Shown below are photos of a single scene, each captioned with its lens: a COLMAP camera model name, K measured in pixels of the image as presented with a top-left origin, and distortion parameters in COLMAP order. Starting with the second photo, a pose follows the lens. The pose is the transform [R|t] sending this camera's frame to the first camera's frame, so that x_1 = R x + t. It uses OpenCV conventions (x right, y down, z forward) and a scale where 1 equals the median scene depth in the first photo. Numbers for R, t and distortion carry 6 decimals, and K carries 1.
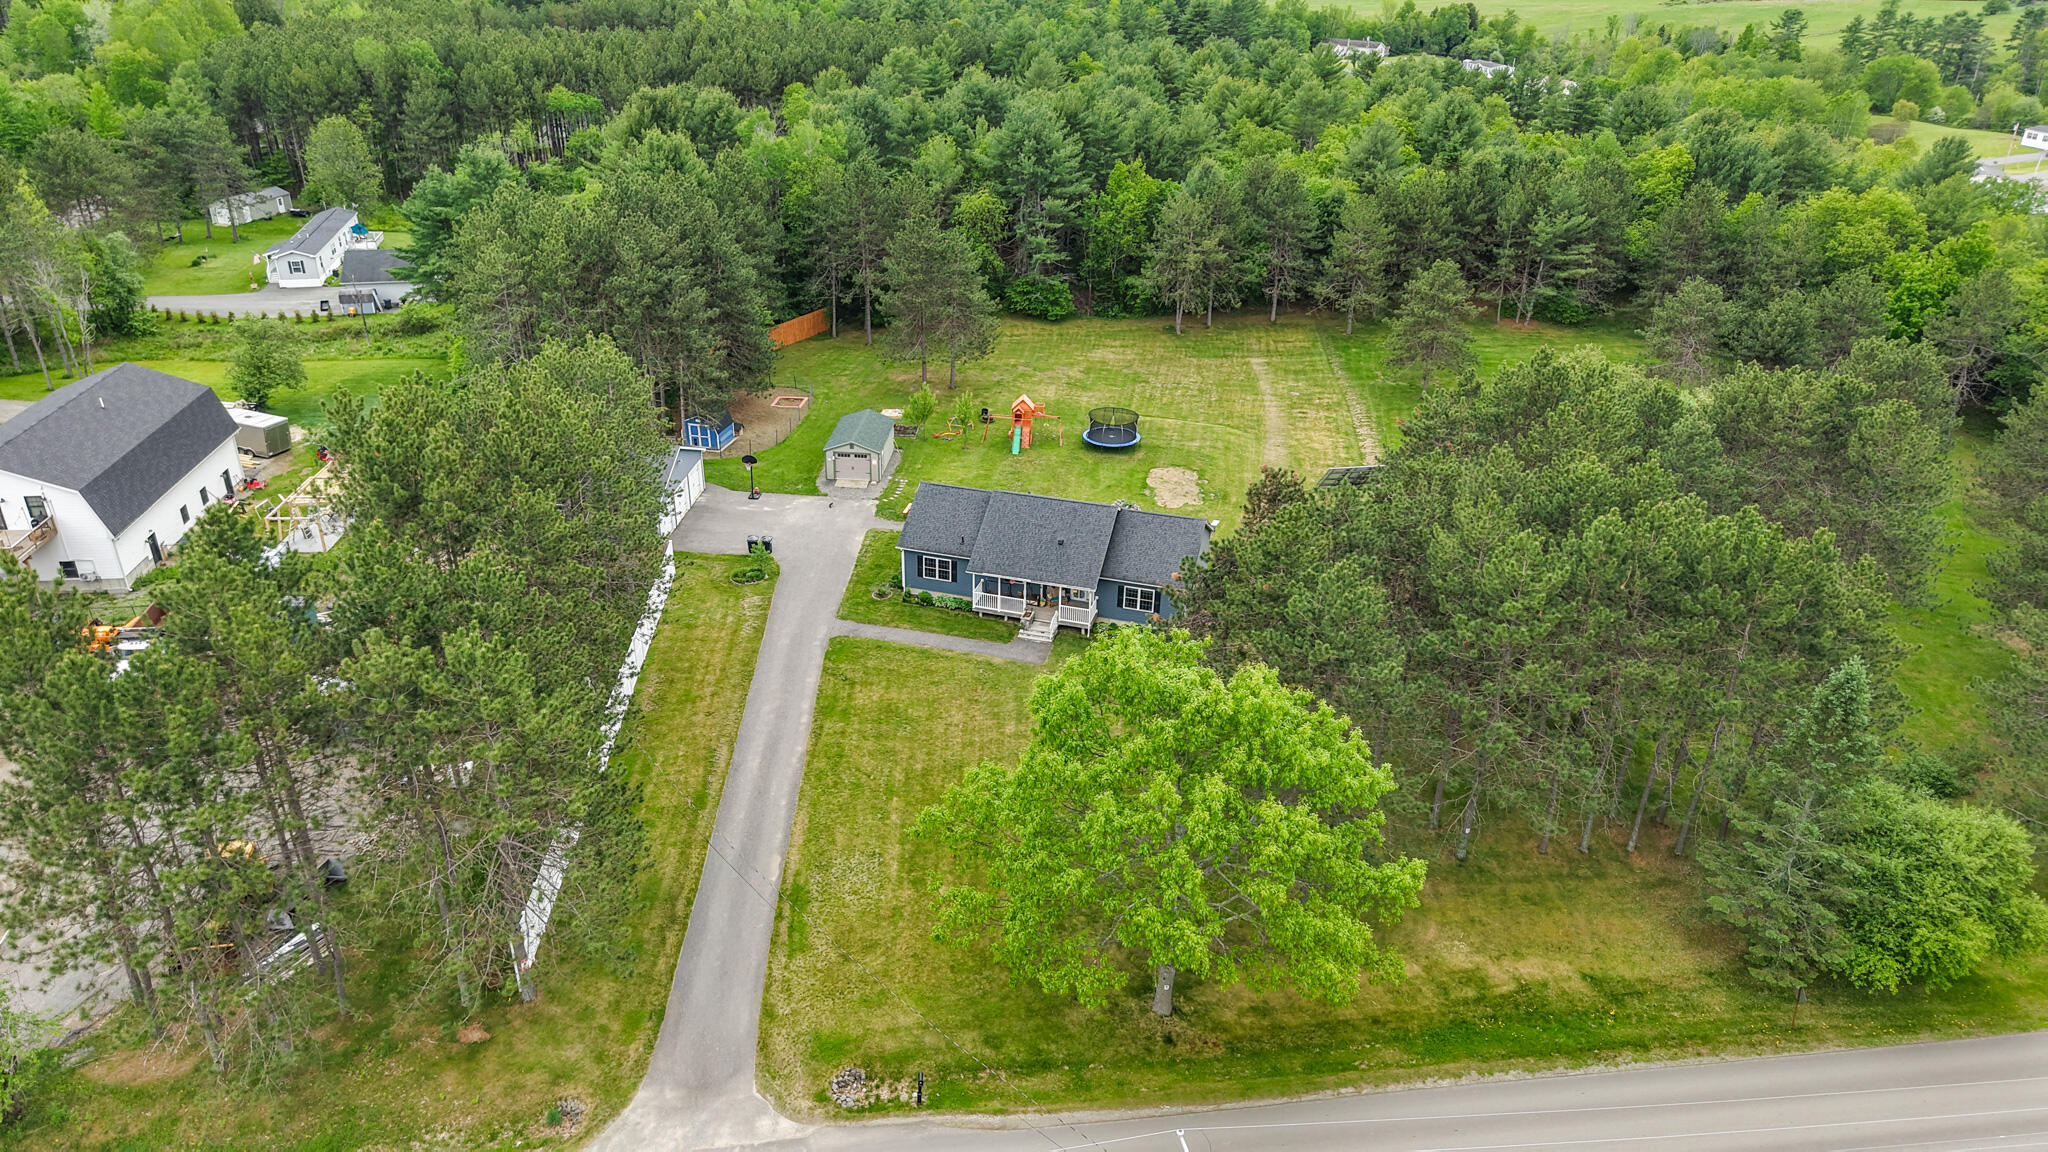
lens RADIAL K [[1375.6, 0, 1021.8], [0, 1375.6, 580.5], [0, 0, 1]] dist [0.025453, -0.031962]
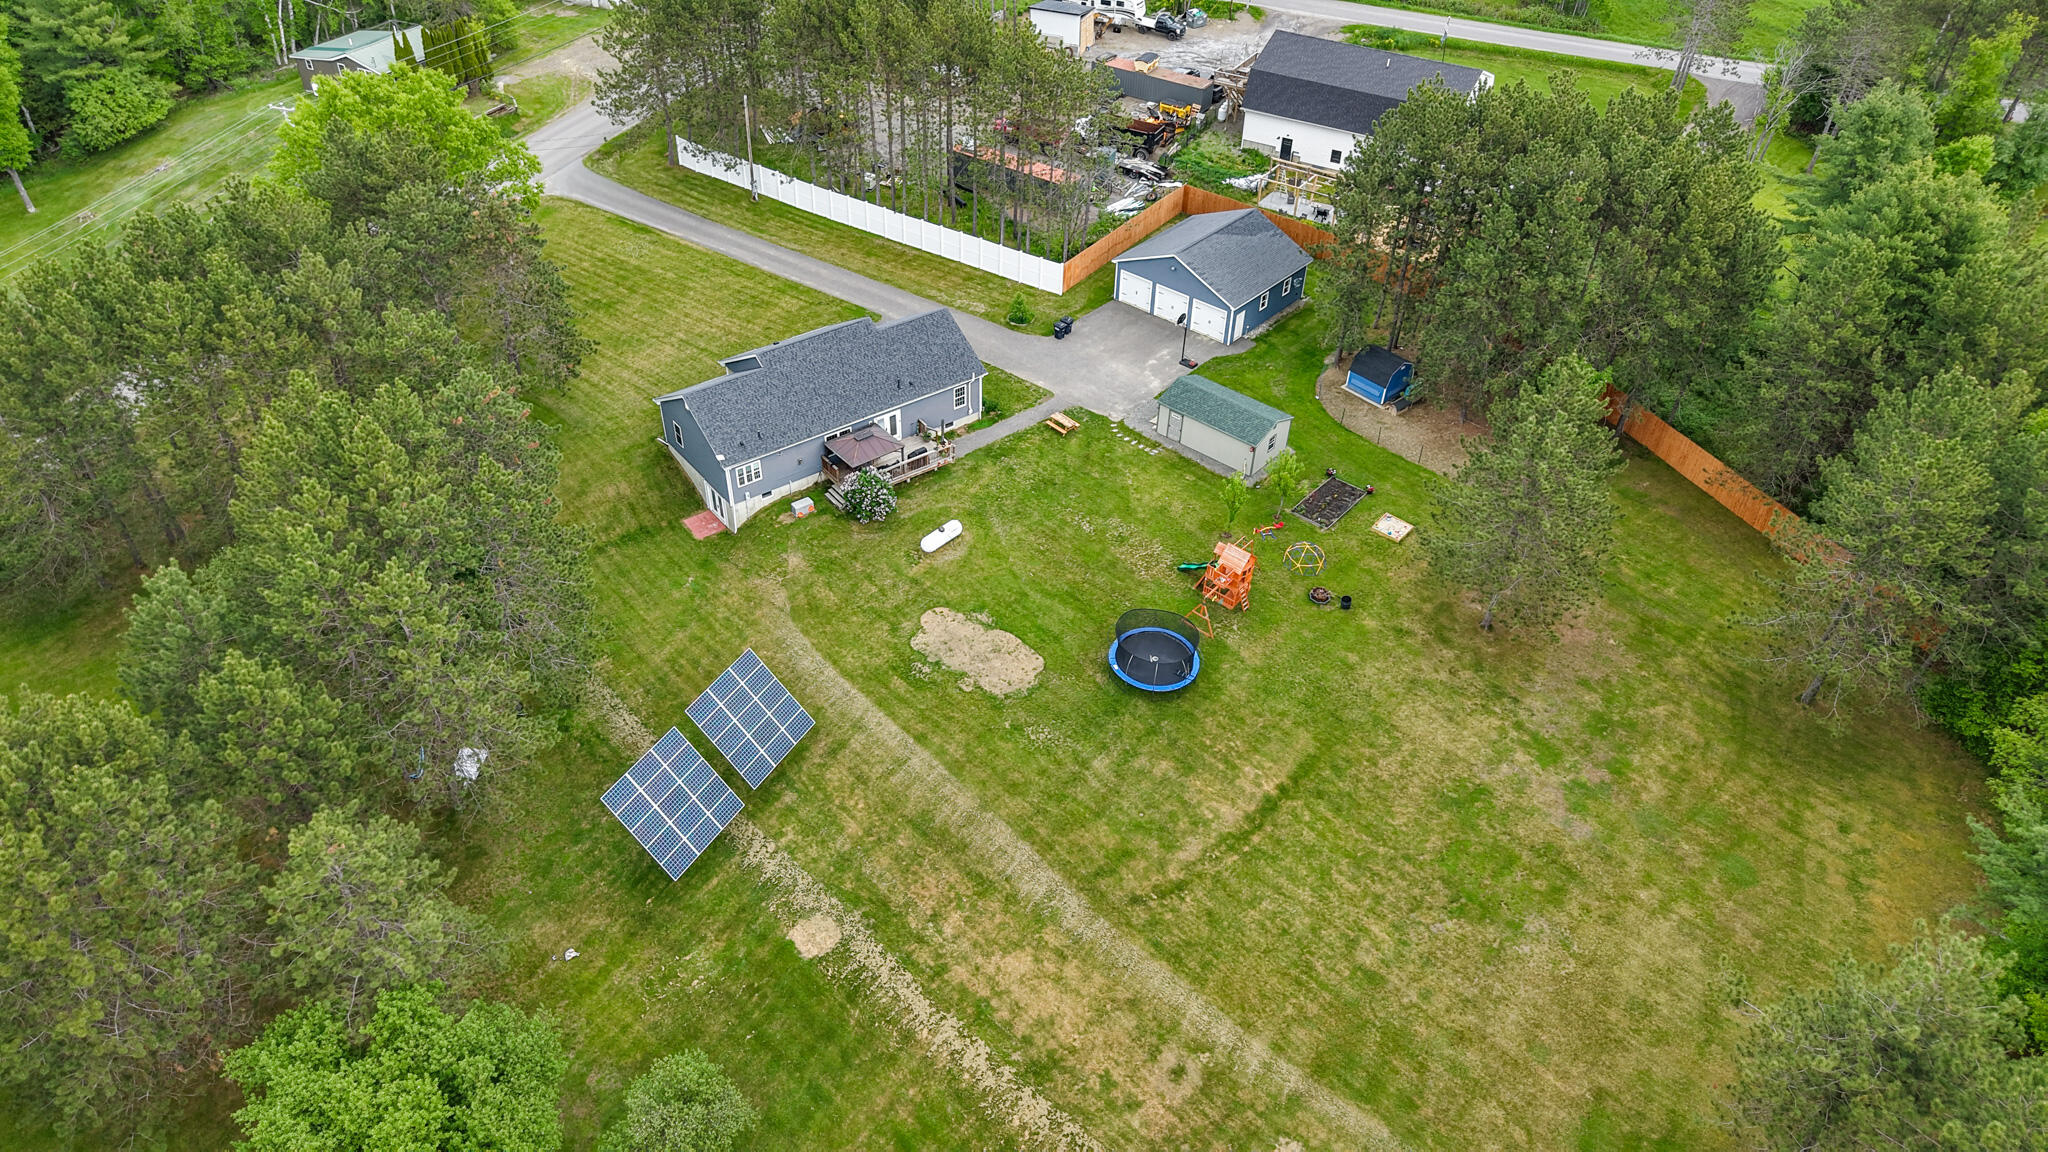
lens RADIAL K [[1375.6, 0, 1019.6], [0, 1375.6, 570.4], [0, 0, 1]] dist [0.025453, -0.031962]
pose [[-0.590033, 0.484664, -0.645726, 0.518957], [-0.395415, 0.523832, 0.754484, -0.612458], [0.703924, 0.700500, -0.117435, 1.053646]]
